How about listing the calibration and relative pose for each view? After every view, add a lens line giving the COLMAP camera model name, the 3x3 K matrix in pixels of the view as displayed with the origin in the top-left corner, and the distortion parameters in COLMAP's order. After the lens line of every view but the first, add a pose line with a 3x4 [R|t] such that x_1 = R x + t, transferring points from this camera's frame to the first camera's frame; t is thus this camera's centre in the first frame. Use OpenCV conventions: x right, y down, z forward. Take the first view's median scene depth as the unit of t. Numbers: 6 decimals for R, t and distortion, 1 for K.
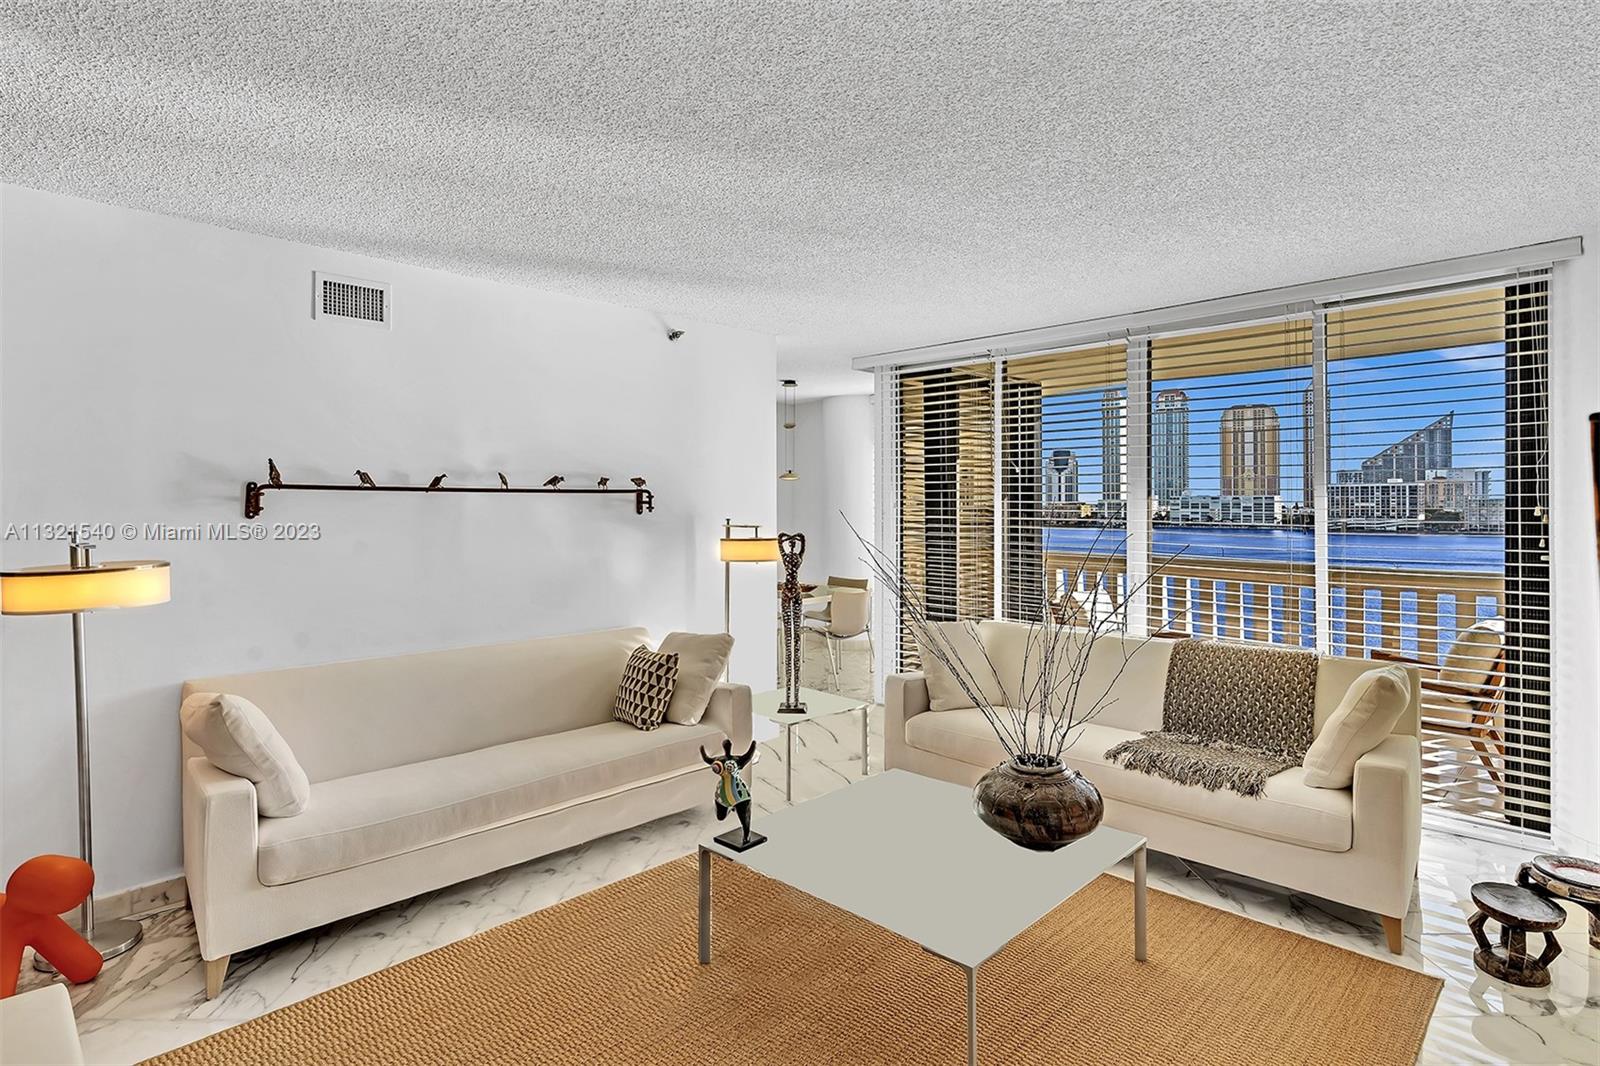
lens RADIAL K [[835.3, 0, 789.8], [0, 835.3, 496.3], [0, 0, 1]] dist [-0.008901, 0.000393]
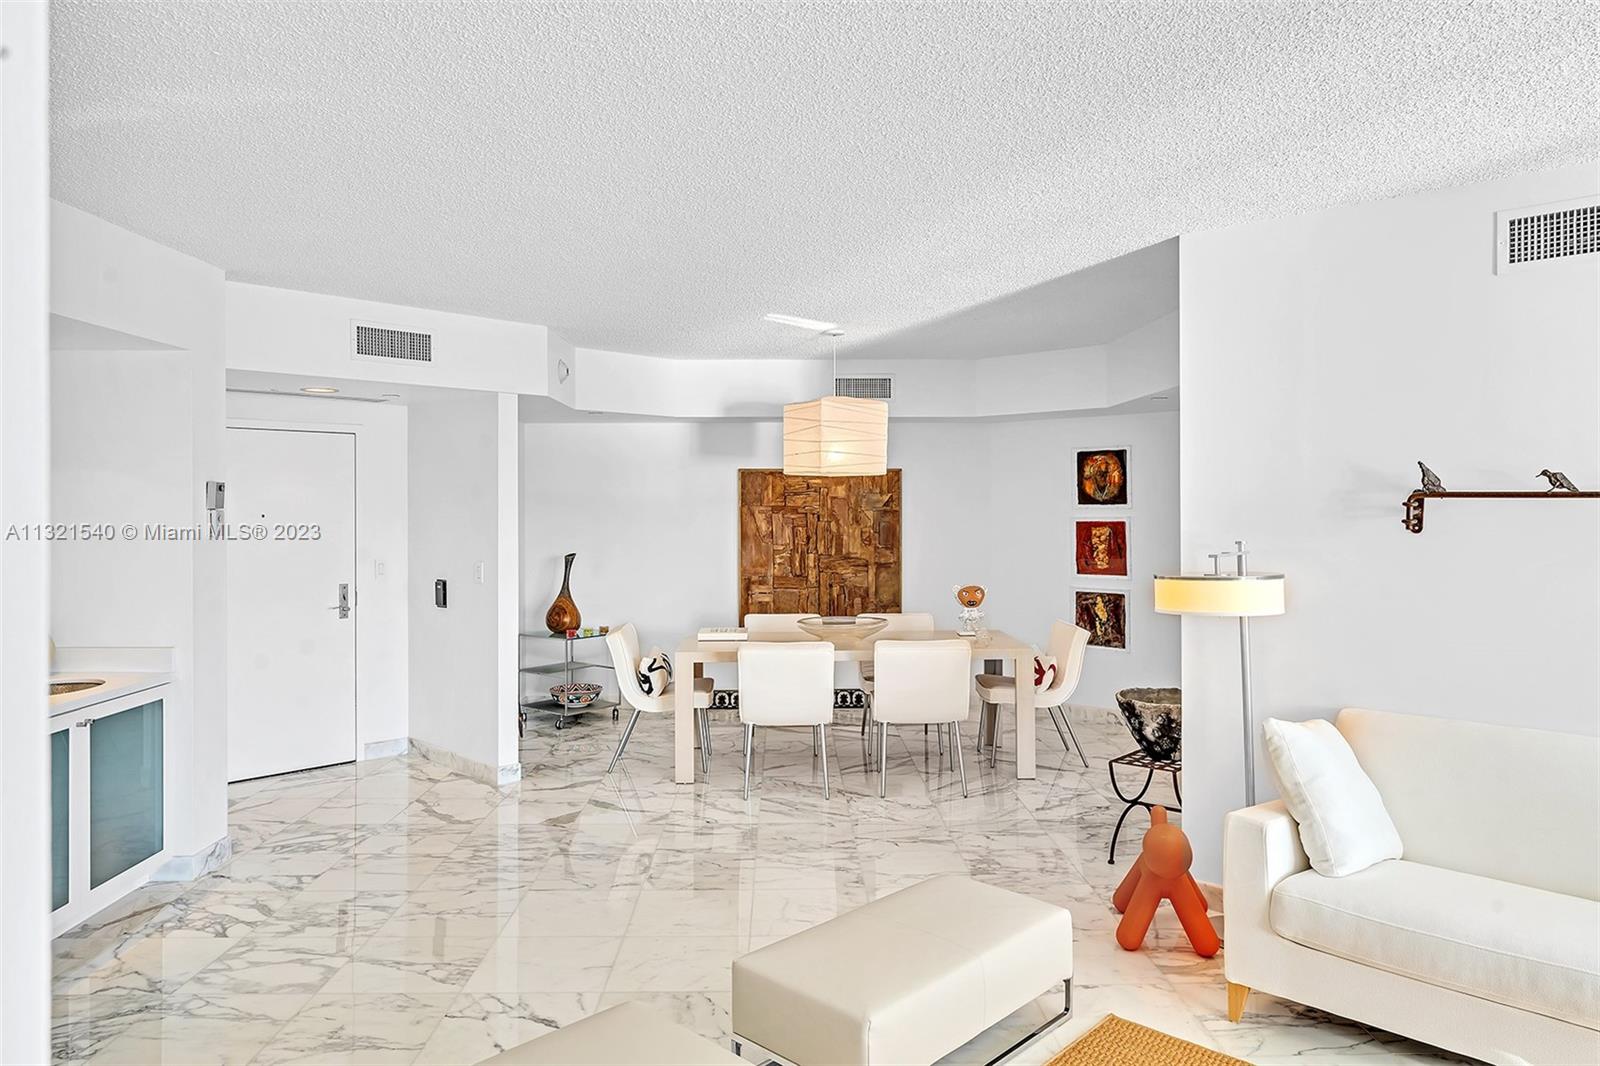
lens RADIAL K [[1071.0, 0, 799.5], [0, 1071.0, 507.0], [0, 0, 1]] dist [-0.001193, -0.003648]
pose [[0.018589, 0.001675, -0.999826, 0.364610], [0.011057, 0.999937, 0.001881, -0.007366], [0.999766, -0.011090, 0.018569, 0.306422]]
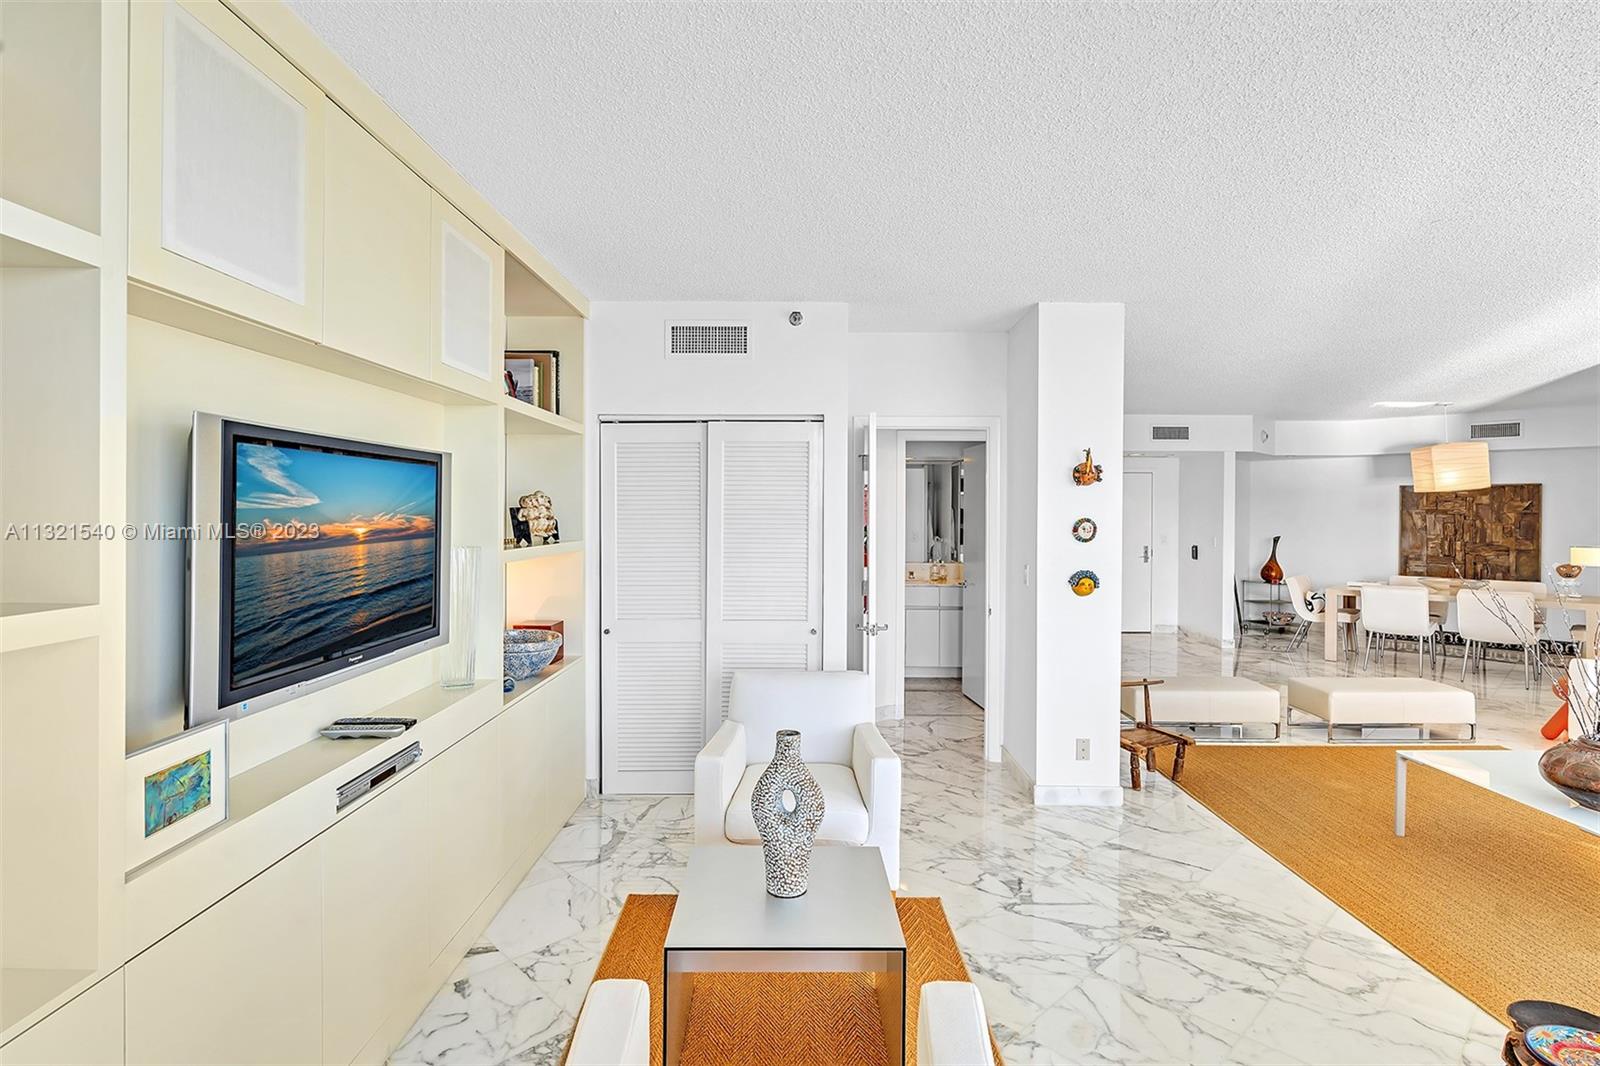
lens RADIAL K [[835.3, 0, 787.6], [0, 835.3, 521.9], [0, 0, 1]] dist [-0.008901, 0.000393]
pose [[-0.711423, 0.010454, -0.702687, 1.385897], [0.004405, 0.999936, 0.010417, -0.002659], [0.702751, 0.004316, -0.711423, 0.723402]]
